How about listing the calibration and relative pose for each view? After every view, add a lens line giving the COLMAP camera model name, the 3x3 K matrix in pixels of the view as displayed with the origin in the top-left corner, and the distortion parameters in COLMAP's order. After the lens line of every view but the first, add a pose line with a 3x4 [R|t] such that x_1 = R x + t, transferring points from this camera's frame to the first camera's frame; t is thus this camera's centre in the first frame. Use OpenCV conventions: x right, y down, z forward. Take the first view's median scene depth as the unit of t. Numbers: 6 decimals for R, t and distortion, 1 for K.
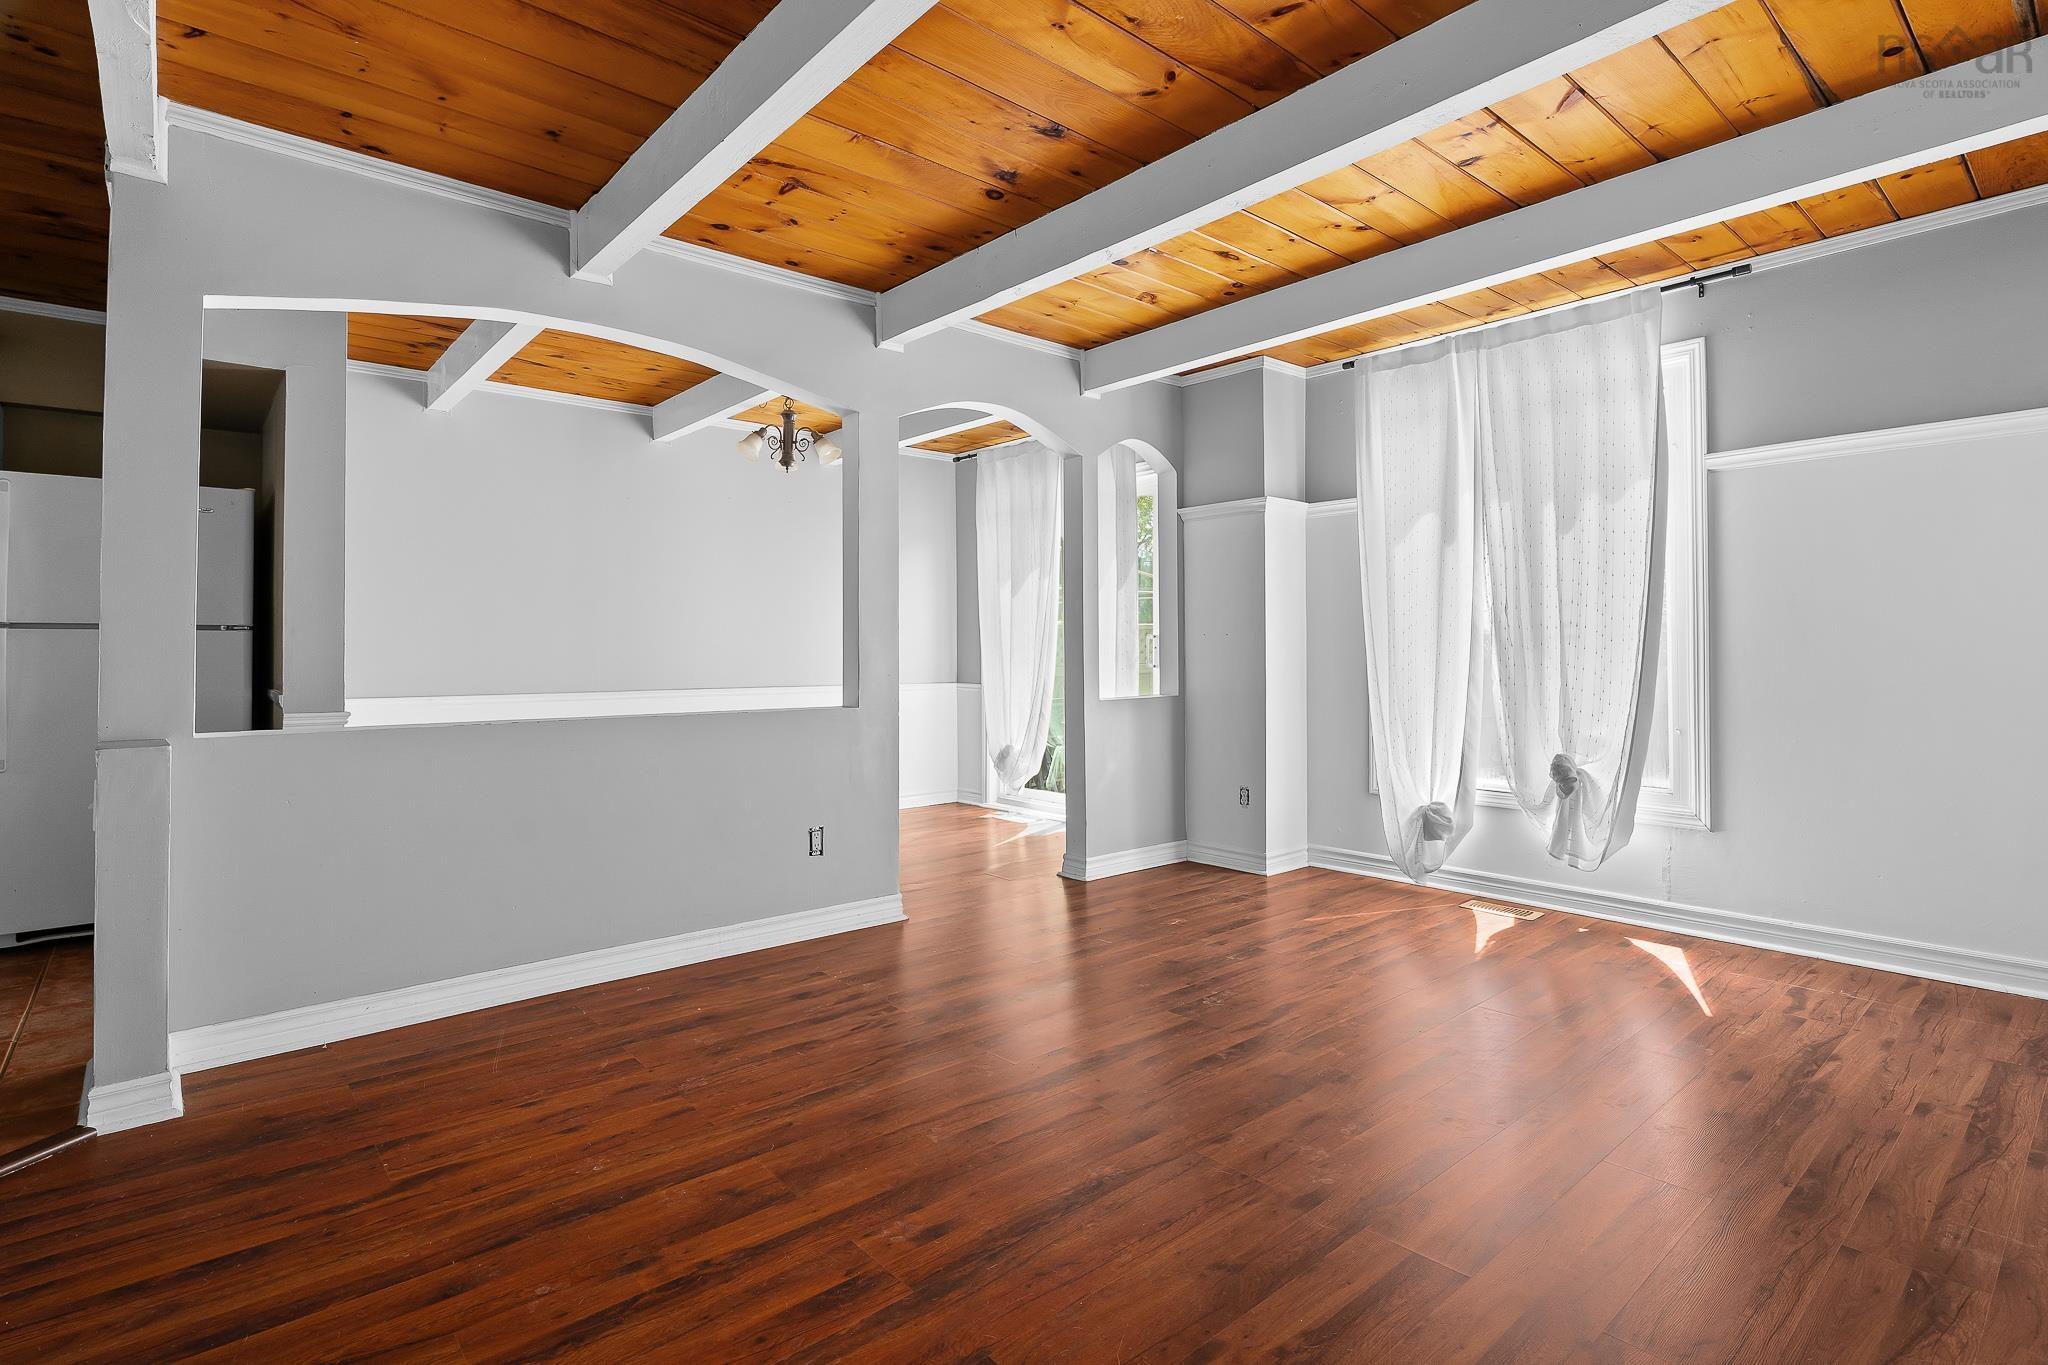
lens RADIAL K [[983.8, 0, 1029.1], [0, 983.8, 639.1], [0, 0, 1]] dist [-0.002032, -0.000392]
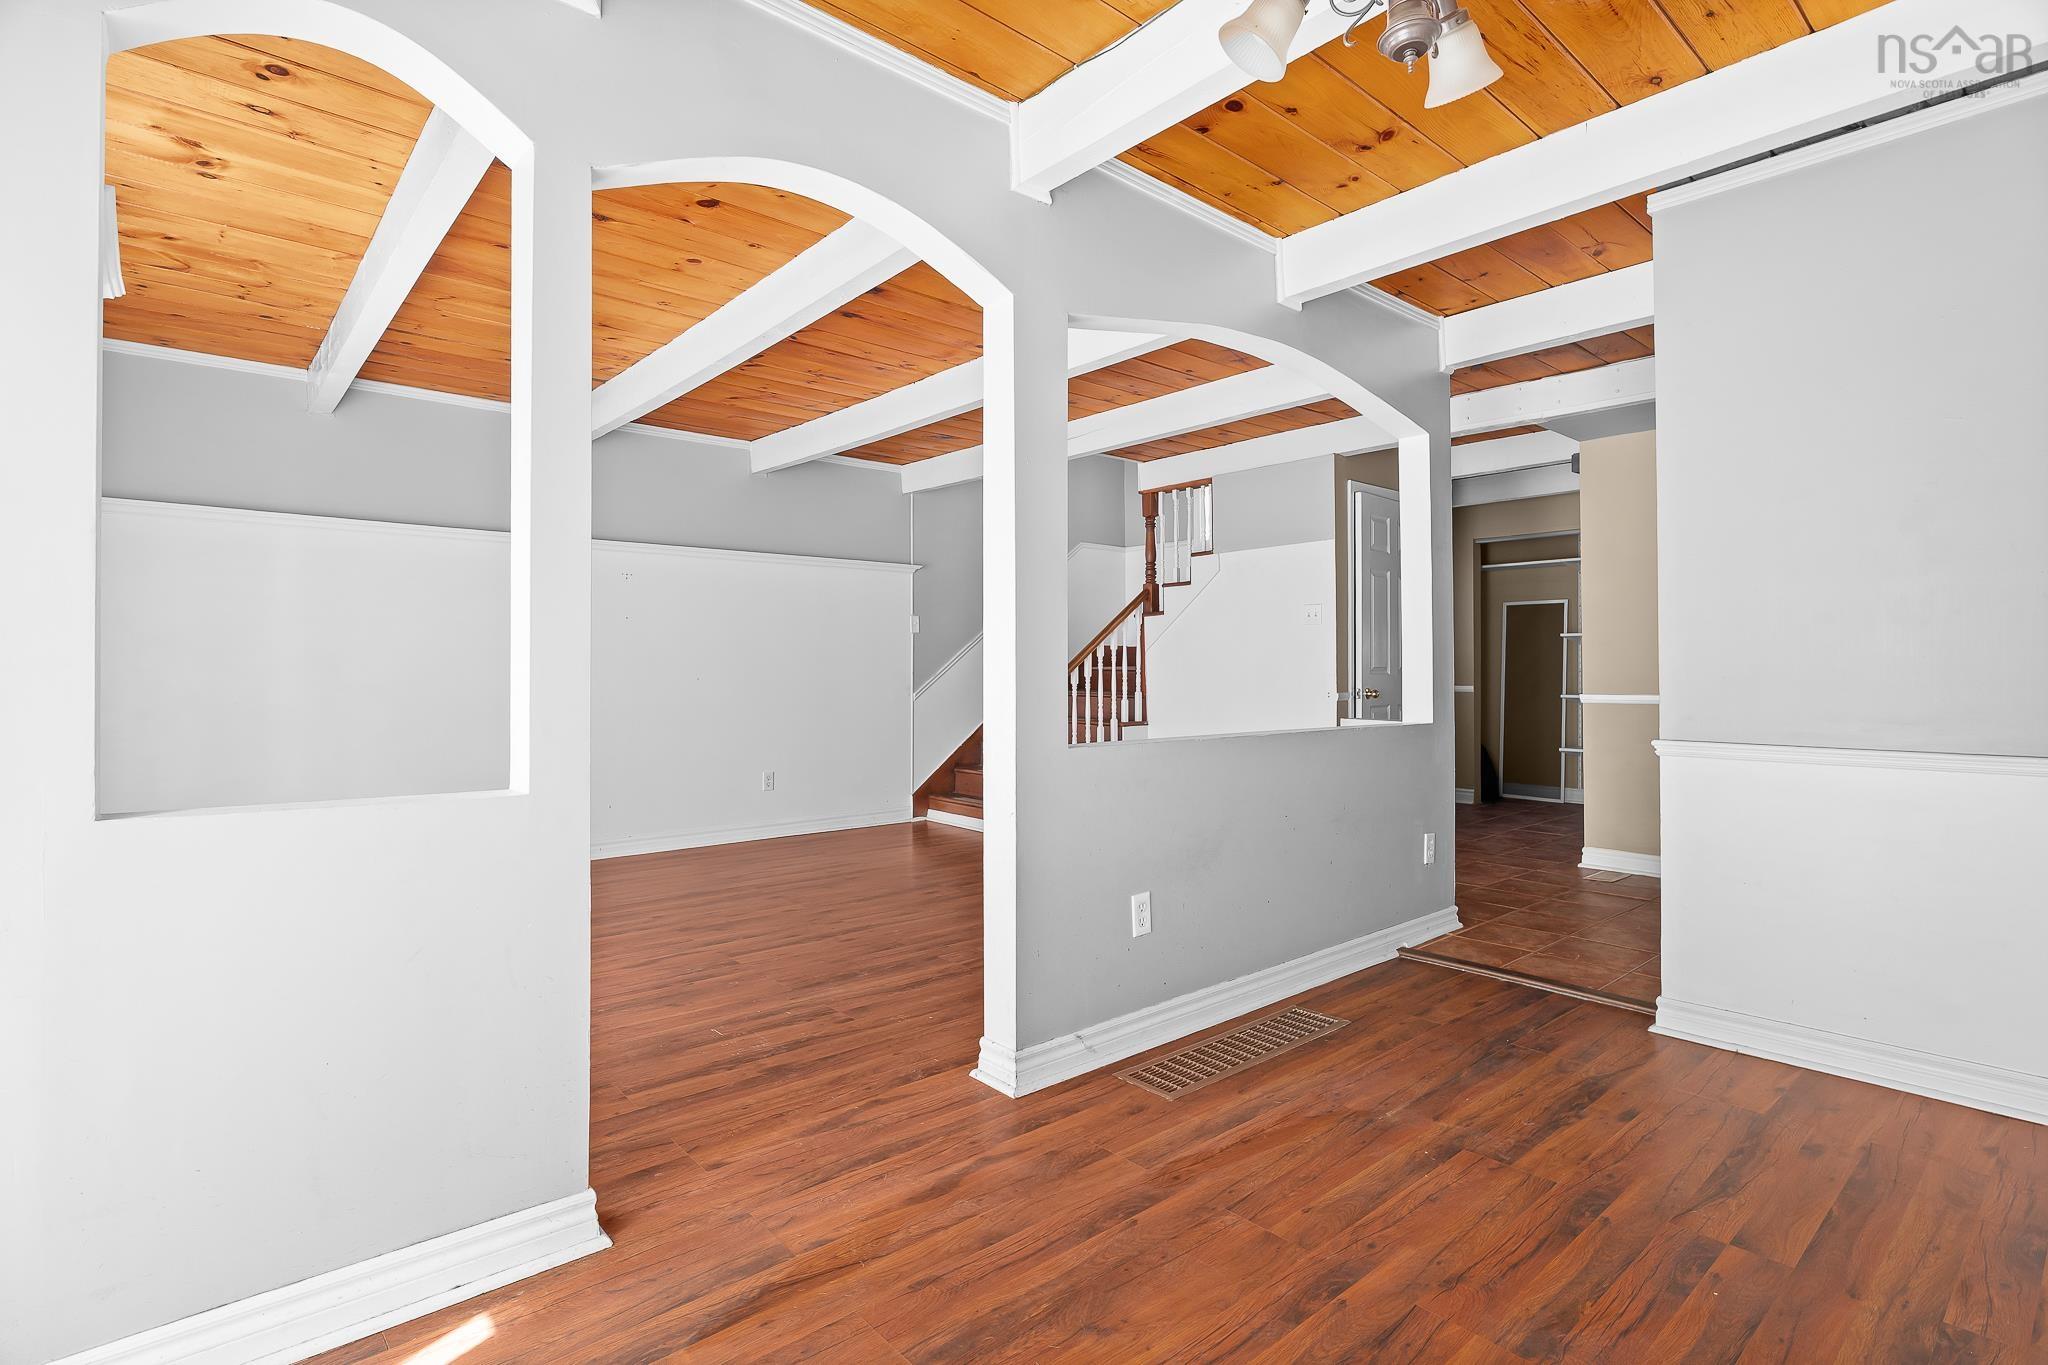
lens RADIAL K [[1016.9, 0, 1049.3], [0, 1016.9, 658.4], [0, 0, 1]] dist [-0.016137, 0.000566]
pose [[-0.999723, -0.001266, -0.023507, -0.319750], [-0.000689, 0.999699, -0.024529, 0.048821], [0.023531, -0.024506, -0.999423, 3.463752]]
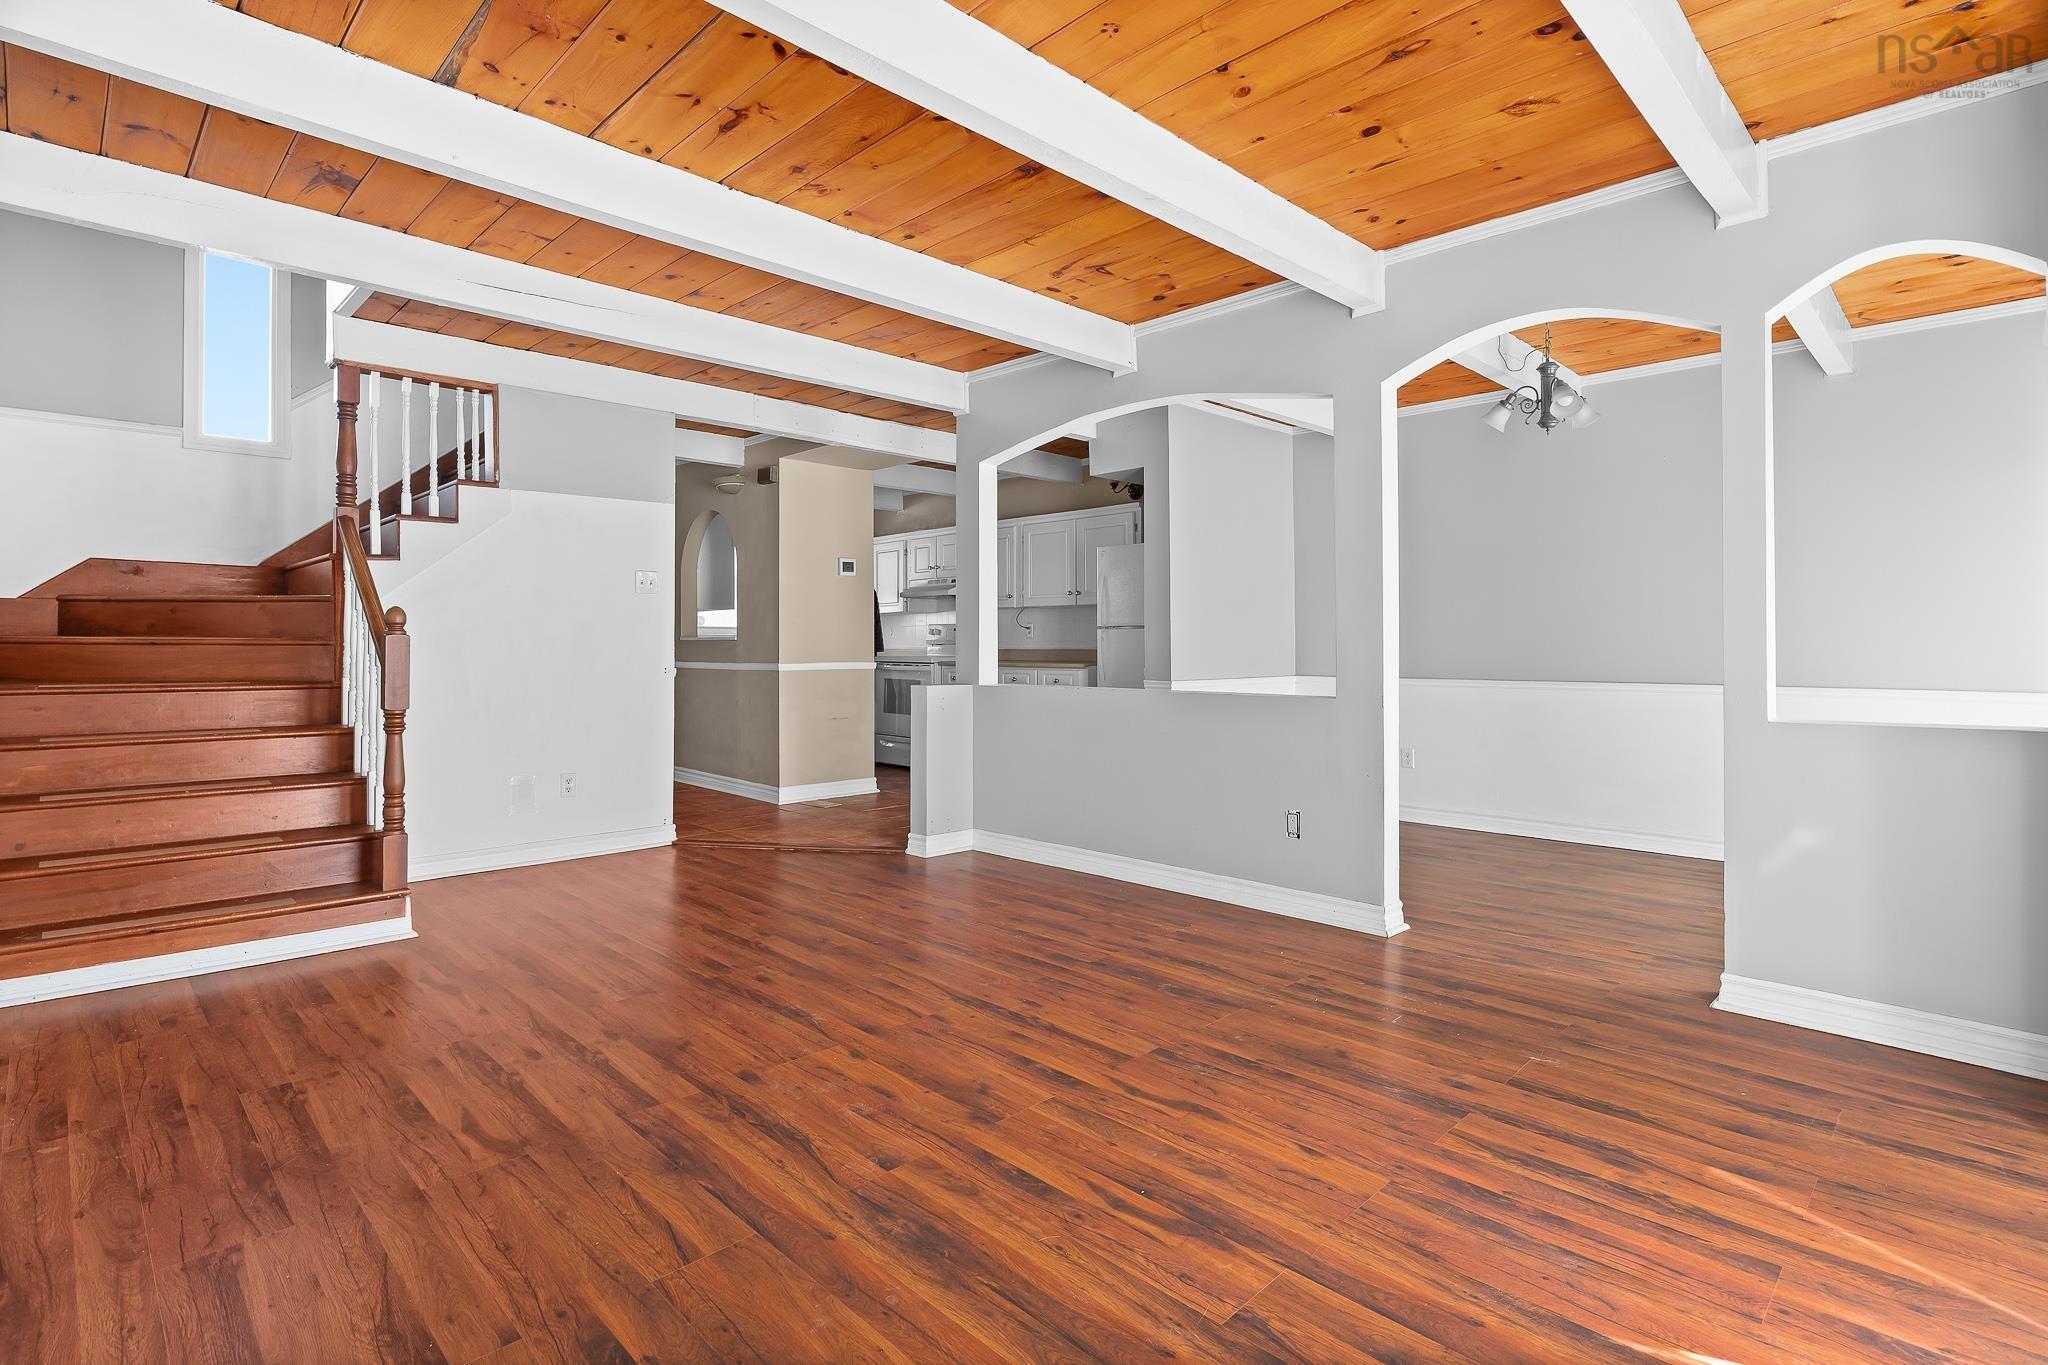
lens RADIAL K [[983.8, 0, 1029.1], [0, 983.8, 639.1], [0, 0, 1]] dist [-0.002032, -0.000392]
pose [[0.076642, -0.002450, -0.997056, 1.554340], [0.016491, 0.999863, -0.001190, 0.013292], [0.996922, -0.016351, 0.076672, 1.252840]]
